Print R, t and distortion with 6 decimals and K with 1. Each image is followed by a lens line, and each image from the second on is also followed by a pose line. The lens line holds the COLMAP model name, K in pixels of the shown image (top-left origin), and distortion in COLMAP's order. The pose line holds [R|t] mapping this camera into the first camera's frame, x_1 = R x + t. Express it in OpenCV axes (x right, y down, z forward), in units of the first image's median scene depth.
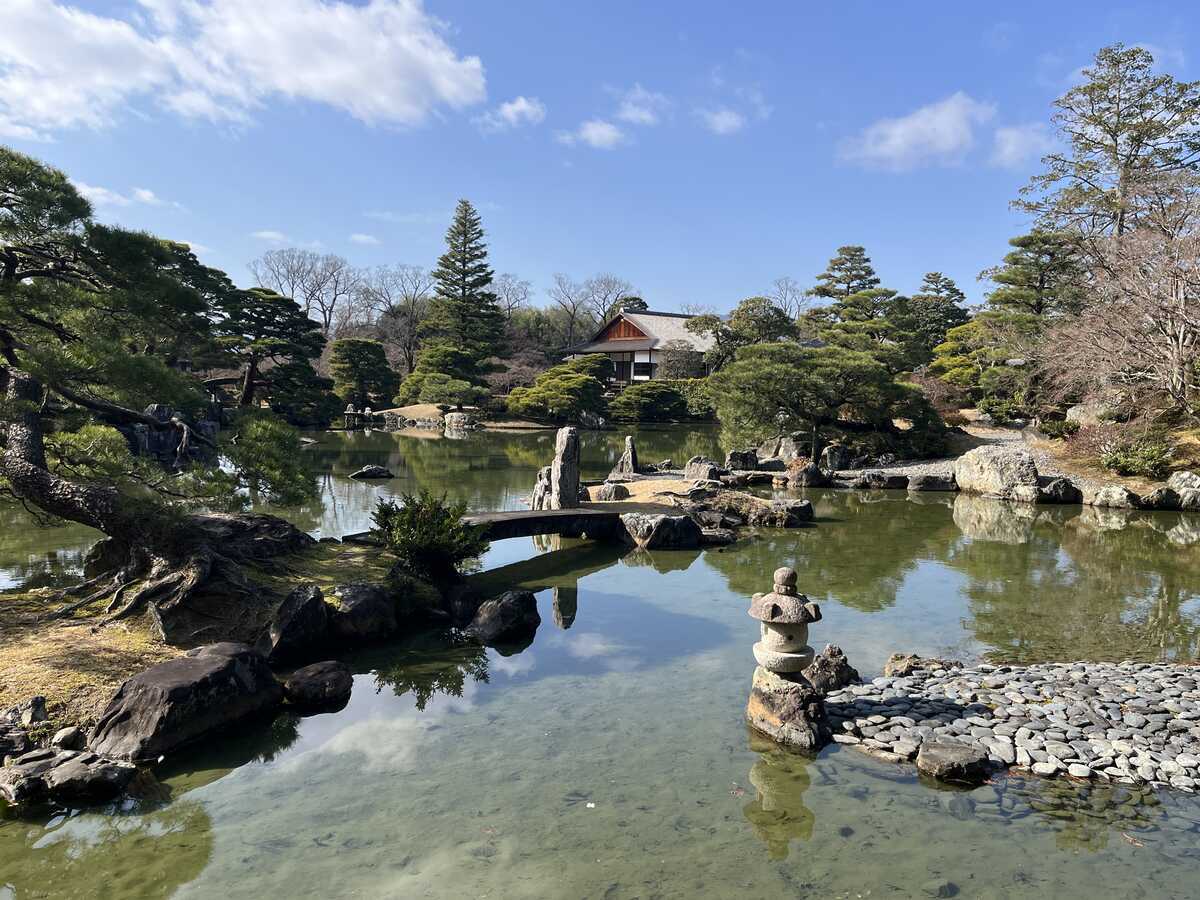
lens RADIAL K [[979.6, 0, 599.4], [0, 979.6, 453.2], [0, 0, 1]] dist [0.016514, -0.045764]
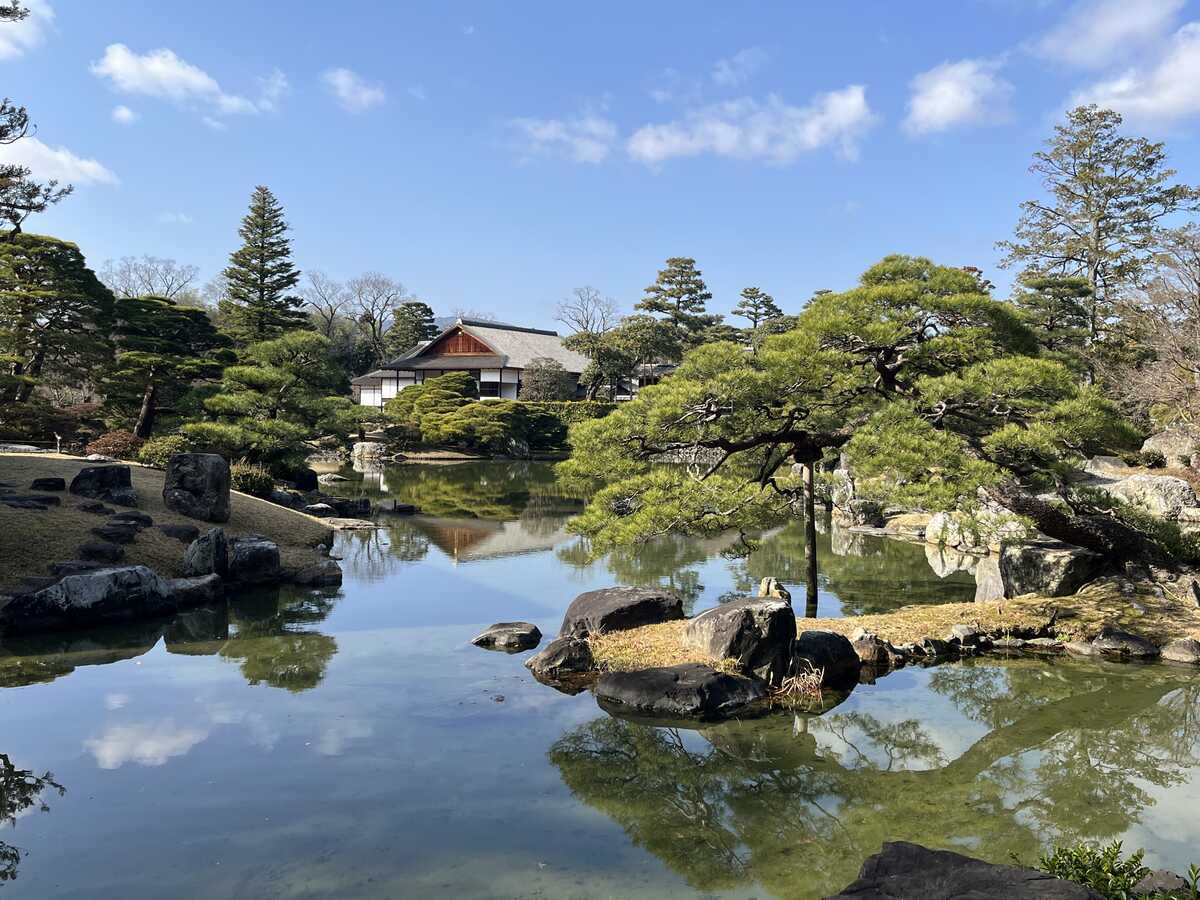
lens RADIAL K [[1161.4, 0, 607.1], [0, 1161.4, 443.1], [0, 0, 1]] dist [0.034351, 0.000000]
pose [[0.956109, -0.008143, 0.292898, -0.163671], [0.017524, 0.999414, -0.029417, -0.004058], [-0.292487, 0.033259, 0.955691, -0.037757]]
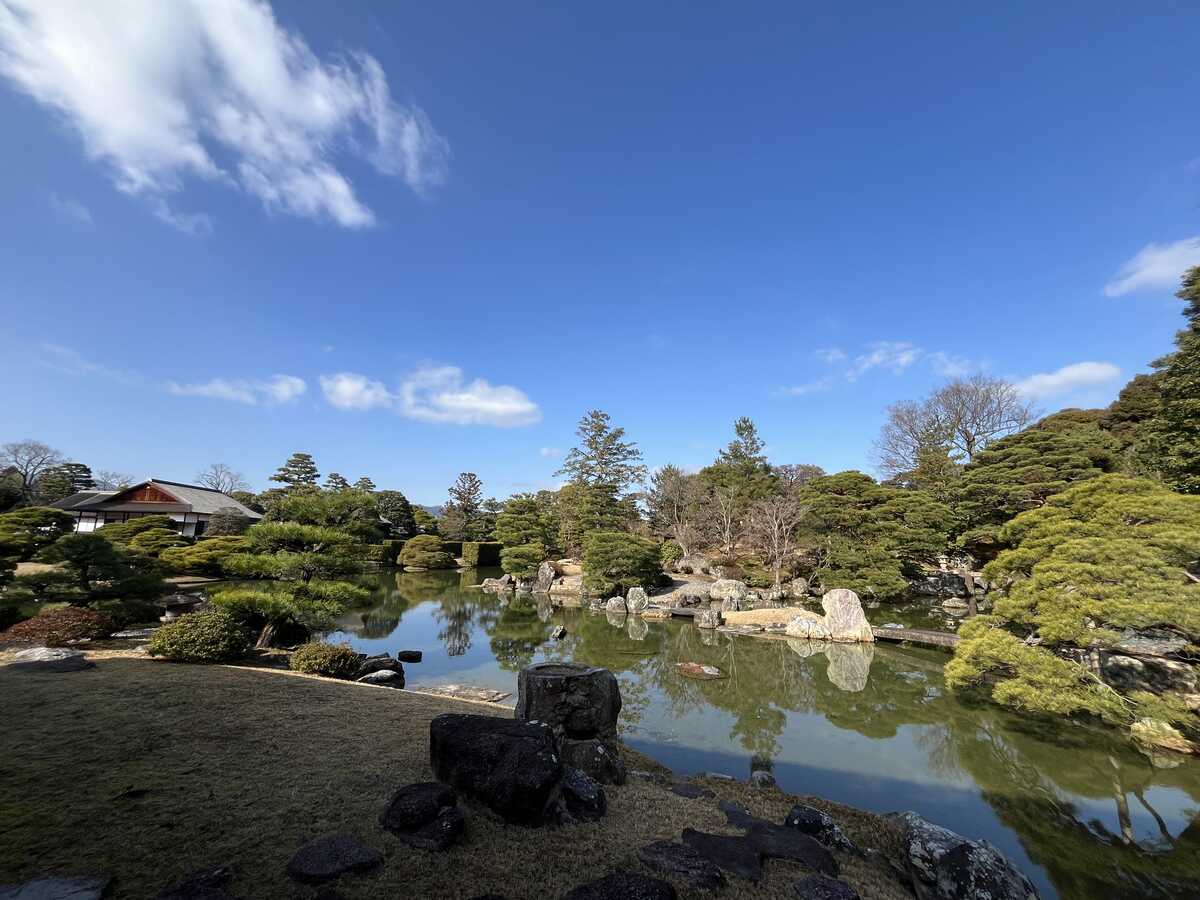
lens RADIAL K [[490.7, 0, 604.3], [0, 490.7, 443.7], [0, 0, 1]] dist [-0.002893, -0.000255]
pose [[0.516364, 0.158542, 0.841566, -0.229226], [0.049575, 0.975531, -0.214198, -0.024615], [-0.854933, 0.152325, 0.495869, 0.157206]]
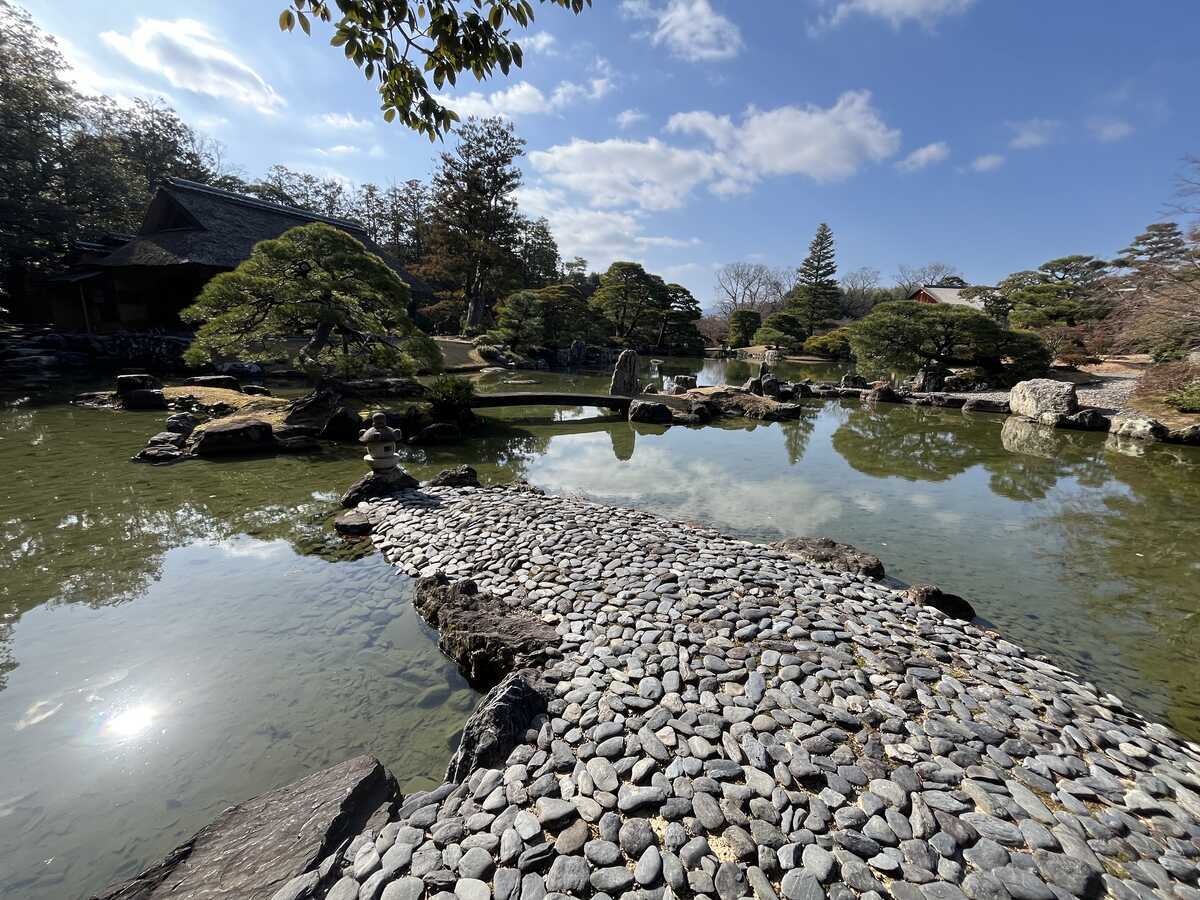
lens RADIAL K [[490.7, 0, 580.0], [0, 490.7, 456.4], [0, 0, 1]] dist [-0.002893, -0.000255]
pose [[0.800447, 0.146963, -0.581108, 0.082025], [-0.046783, 0.981837, 0.183868, 0.000482], [0.597575, -0.119991, 0.792784, 0.037503]]
